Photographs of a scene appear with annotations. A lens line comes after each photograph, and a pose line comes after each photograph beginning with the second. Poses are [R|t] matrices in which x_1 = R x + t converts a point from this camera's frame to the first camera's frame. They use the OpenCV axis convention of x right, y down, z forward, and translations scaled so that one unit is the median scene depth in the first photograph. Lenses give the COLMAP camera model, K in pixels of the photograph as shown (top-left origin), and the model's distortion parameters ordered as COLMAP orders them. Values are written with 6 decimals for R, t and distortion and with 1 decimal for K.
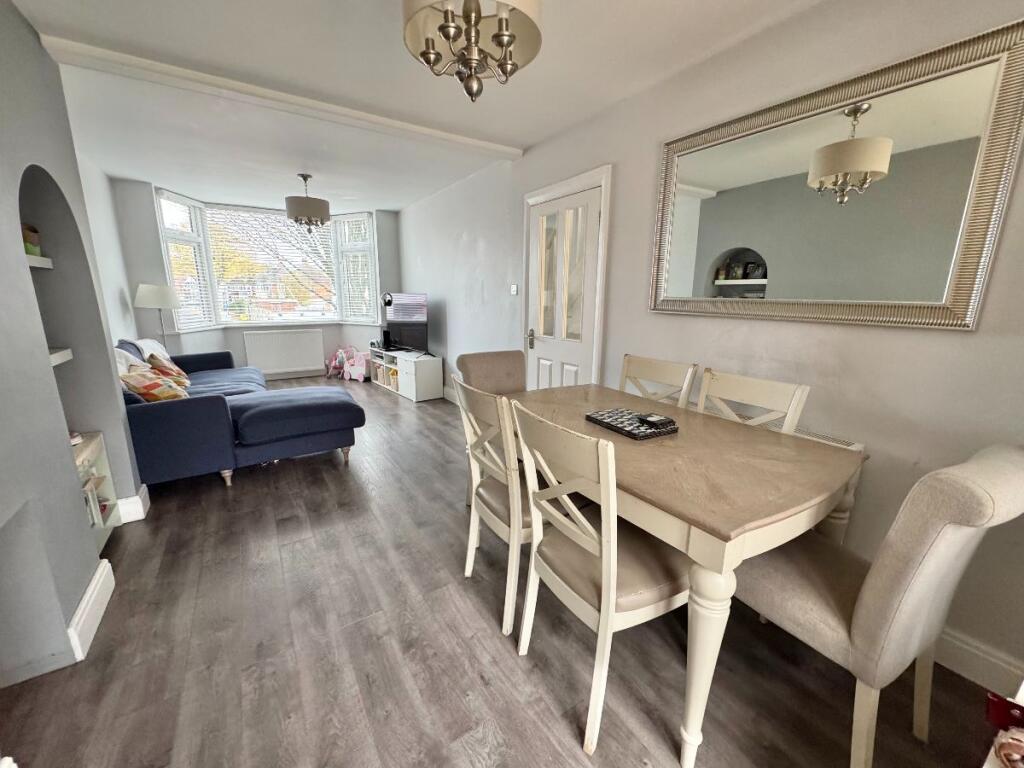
lens RADIAL K [[407.1, 0, 512.0], [0, 407.1, 384.0], [0, 0, 1]] dist [-0.005113, 0.000507]
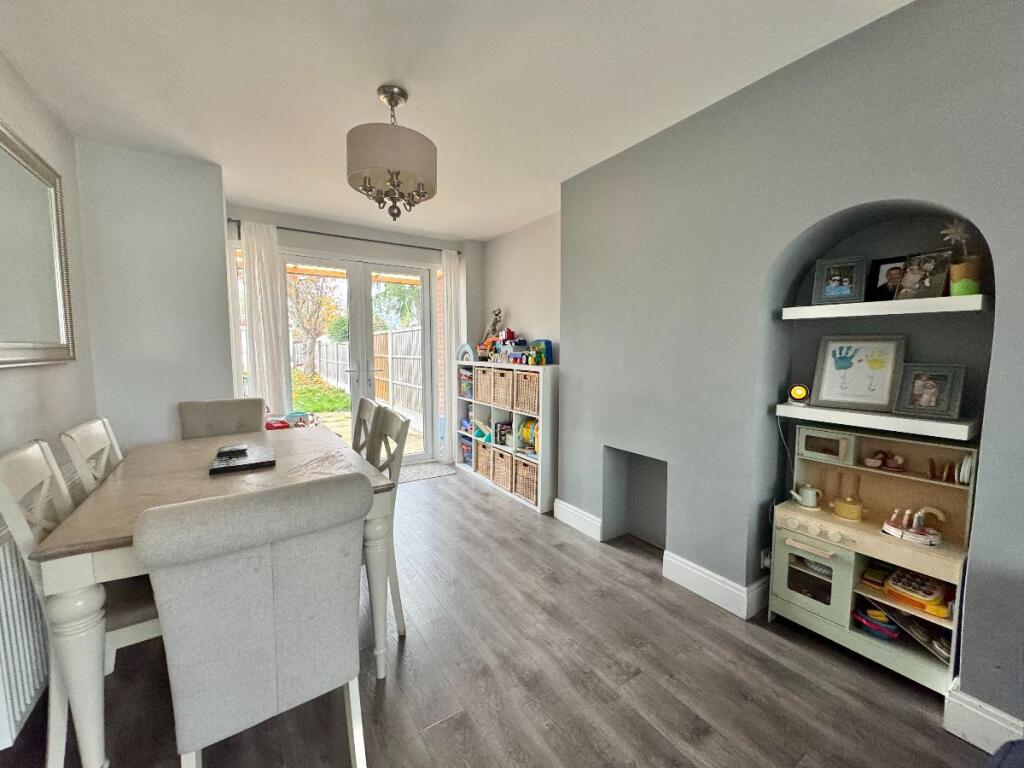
lens RADIAL K [[407.1, 0, 512.0], [0, 407.1, 384.0], [0, 0, 1]] dist [-0.005113, 0.000507]
pose [[-0.999923, -0.010897, -0.005961, -0.128384], [-0.012200, 0.951735, 0.306678, -0.136062], [0.002331, 0.306727, -0.951795, 0.628573]]
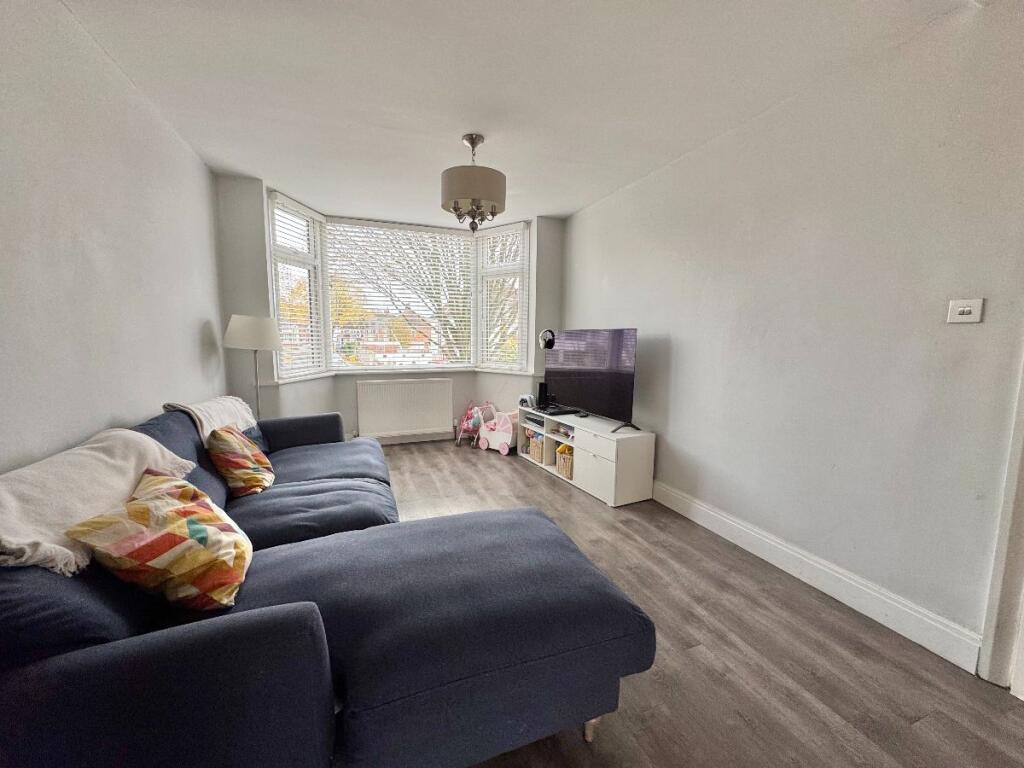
lens RADIAL K [[407.1, 0, 512.0], [0, 407.1, 384.0], [0, 0, 1]] dist [-0.005113, 0.000507]
pose [[0.979451, 0.021164, -0.200569, -0.248920], [-0.041801, 0.994187, -0.099223, -0.064681], [0.197303, 0.105568, 0.974642, 0.348898]]
